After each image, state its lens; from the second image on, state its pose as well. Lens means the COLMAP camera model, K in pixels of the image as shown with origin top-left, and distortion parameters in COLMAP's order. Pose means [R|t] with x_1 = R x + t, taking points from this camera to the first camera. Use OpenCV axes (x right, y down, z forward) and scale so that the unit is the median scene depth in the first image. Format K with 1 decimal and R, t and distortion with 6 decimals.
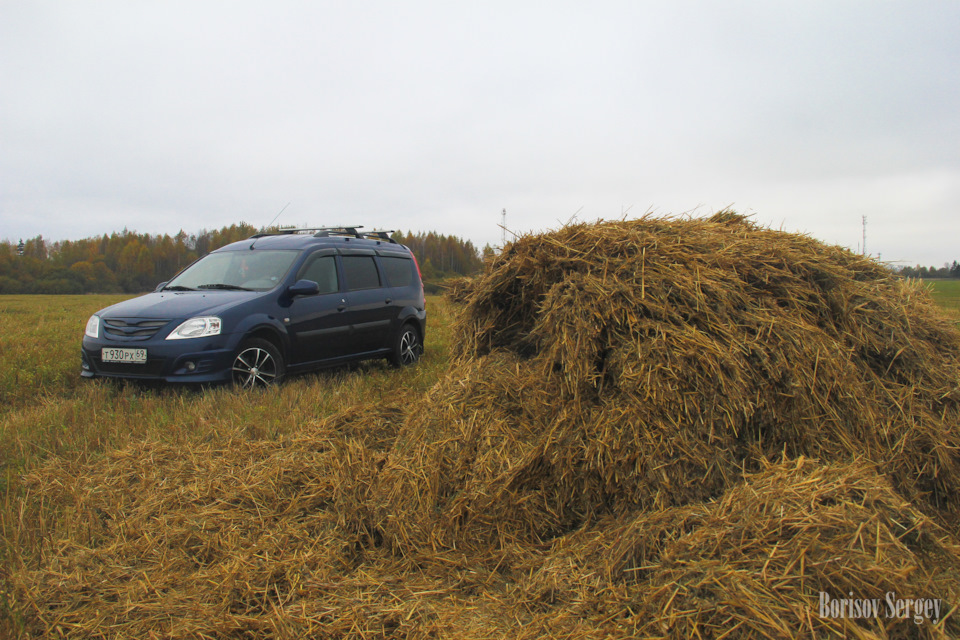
lens RADIAL K [[843.2, 0, 452.6], [0, 843.2, 317.2], [0, 0, 1]] dist [-0.201760, 0.259284]
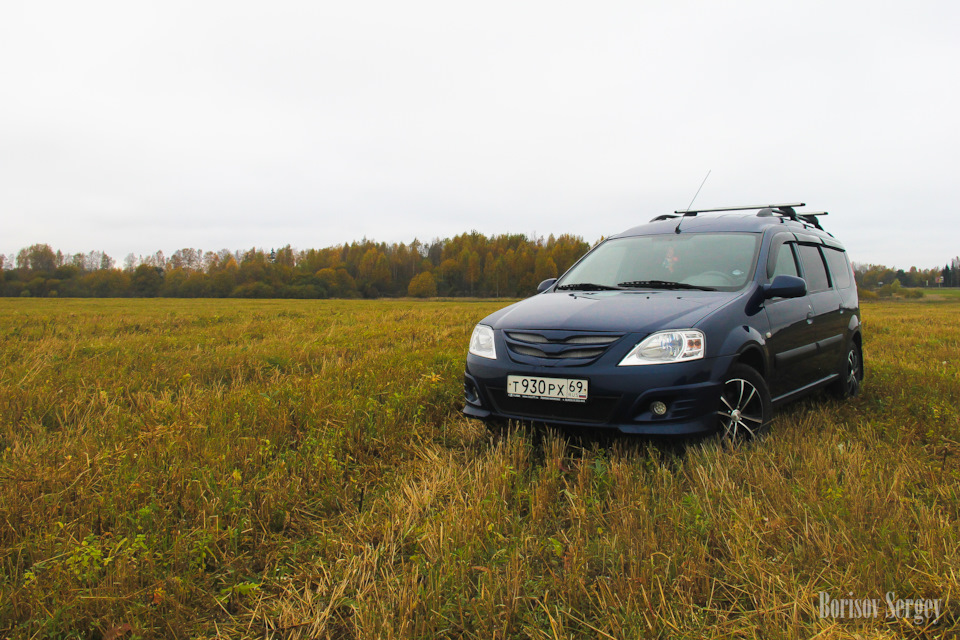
lens RADIAL K [[843.2, 0, 452.6], [0, 843.2, 317.2], [0, 0, 1]] dist [-0.201760, 0.259284]
pose [[0.959397, 0.009192, -0.281909, -0.281405], [-0.011226, 0.999921, -0.005600, -0.004770], [0.281835, 0.008537, 0.959425, 0.340138]]
